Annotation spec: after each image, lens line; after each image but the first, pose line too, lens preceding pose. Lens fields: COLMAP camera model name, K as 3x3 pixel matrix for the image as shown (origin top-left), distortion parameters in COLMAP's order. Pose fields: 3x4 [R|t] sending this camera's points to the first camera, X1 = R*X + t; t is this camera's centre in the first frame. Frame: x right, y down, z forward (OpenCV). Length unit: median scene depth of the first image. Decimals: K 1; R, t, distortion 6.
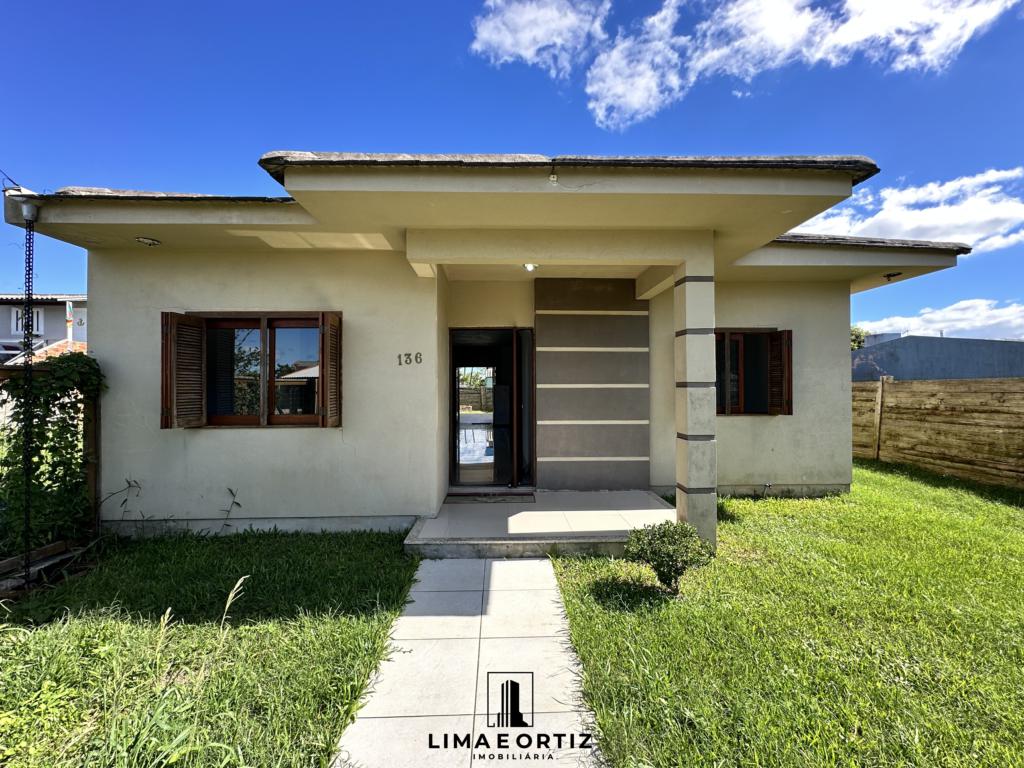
lens RADIAL K [[410.1, 0, 512.1], [0, 410.1, 382.7], [0, 0, 1]] dist [-0.002741, 0.000798]
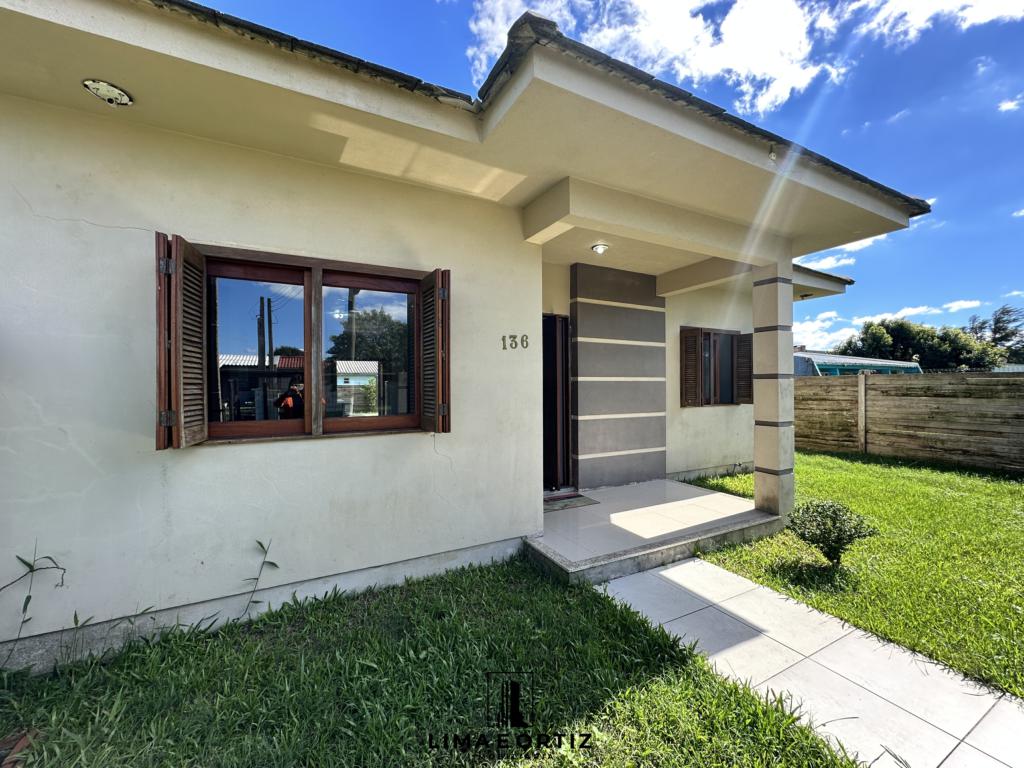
lens RADIAL K [[410.1, 0, 512.1], [0, 410.1, 382.7], [0, 0, 1]] dist [-0.002741, 0.000798]
pose [[0.901096, 0.001719, 0.433617, -0.601049], [-0.002623, 0.999995, 0.001487, 0.020179], [-0.433612, -0.002478, 0.901096, 0.282551]]
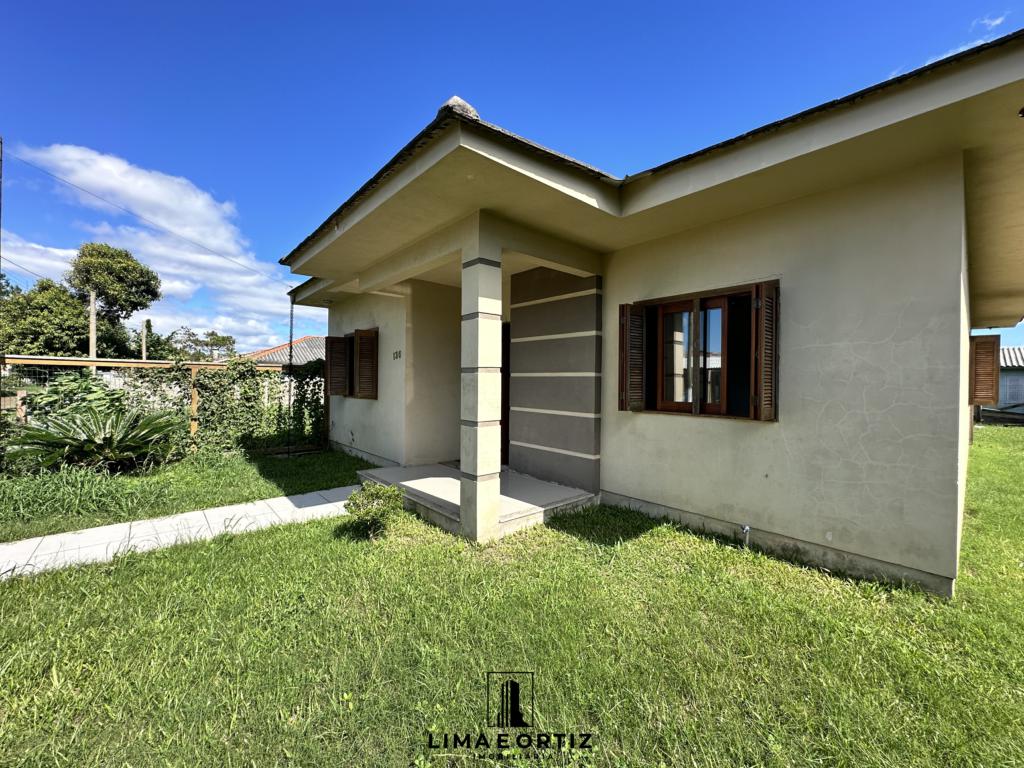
lens RADIAL K [[410.1, 0, 512.1], [0, 410.1, 382.7], [0, 0, 1]] dist [-0.002741, 0.000798]
pose [[0.634126, 0.012110, -0.773135, 1.131553], [-0.003835, 0.999914, 0.012517, 0.019210], [0.773220, -0.004972, 0.634118, 0.392395]]
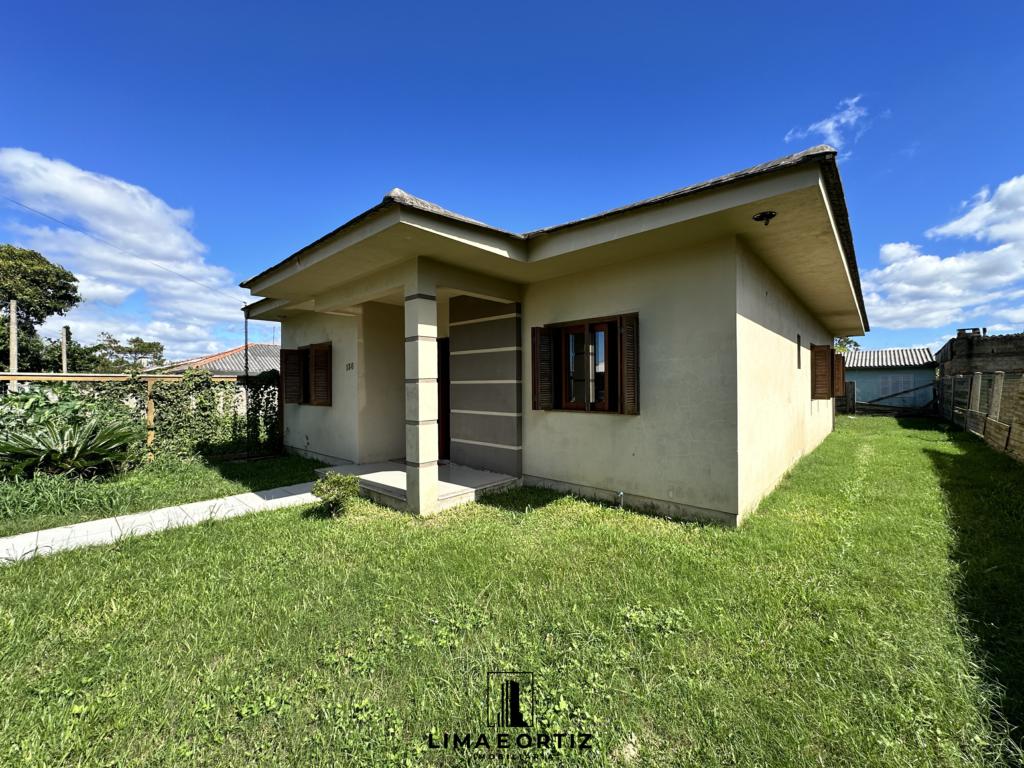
lens RADIAL K [[410.1, 0, 512.1], [0, 410.1, 382.7], [0, 0, 1]] dist [-0.002741, 0.000798]
pose [[0.718277, -0.006179, -0.695730, 1.367260], [0.013219, 0.999901, 0.004767, 0.006832], [0.695632, -0.012621, 0.718288, 0.266068]]
